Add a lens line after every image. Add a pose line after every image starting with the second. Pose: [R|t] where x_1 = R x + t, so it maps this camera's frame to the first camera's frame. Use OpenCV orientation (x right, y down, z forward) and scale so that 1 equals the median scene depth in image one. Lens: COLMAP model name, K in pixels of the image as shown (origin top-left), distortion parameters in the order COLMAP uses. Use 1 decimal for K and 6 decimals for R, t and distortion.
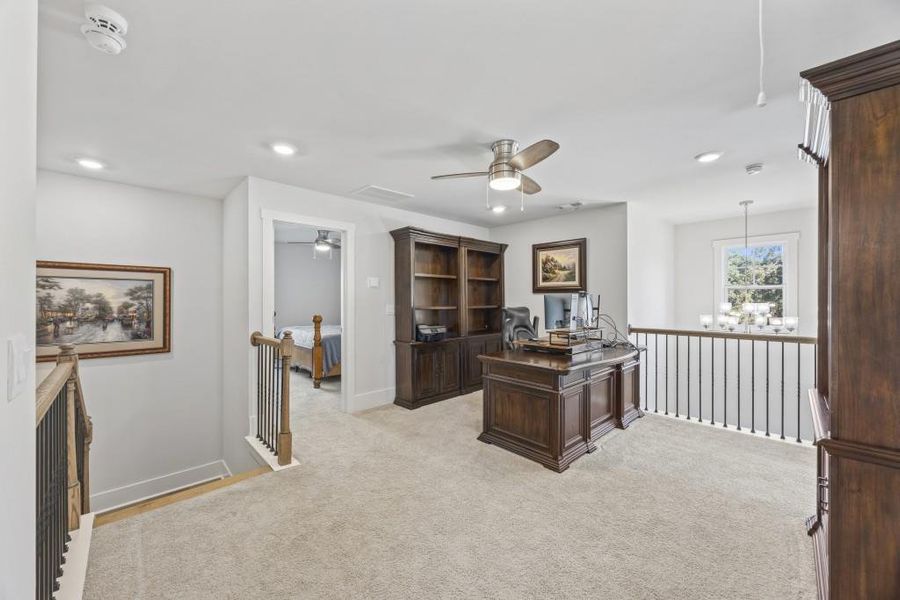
lens RADIAL K [[340.8, 0, 452.6], [0, 340.8, 302.2], [0, 0, 1]] dist [-0.000252, 0.000131]
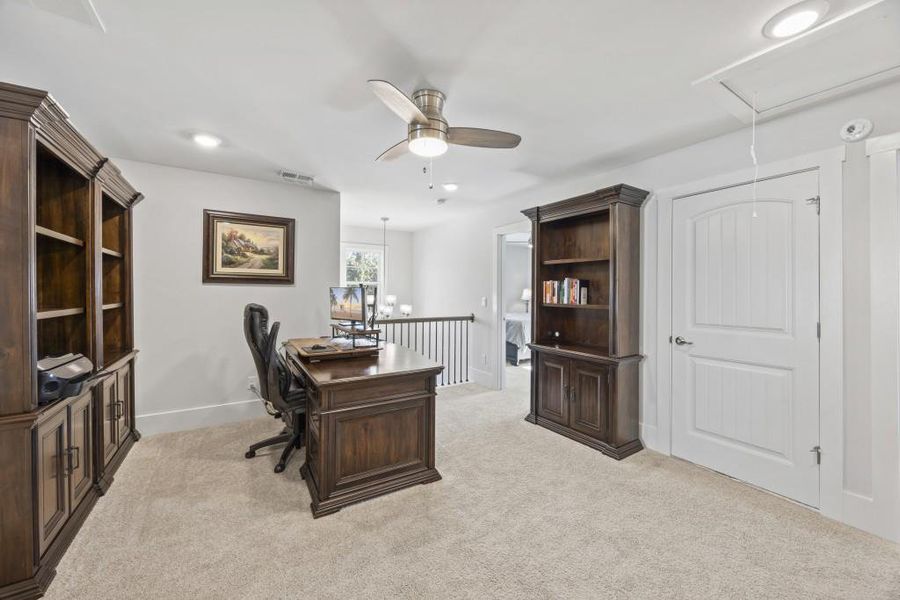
lens RADIAL K [[340.8, 0, 450.8], [0, 340.8, 291.1], [0, 0, 1]] dist [-0.000252, 0.000131]
pose [[0.213010, 0.008162, 0.977016, -0.332864], [0.007516, 0.999922, -0.009992, -0.000378], [-0.977021, 0.009471, 0.212932, 0.434224]]
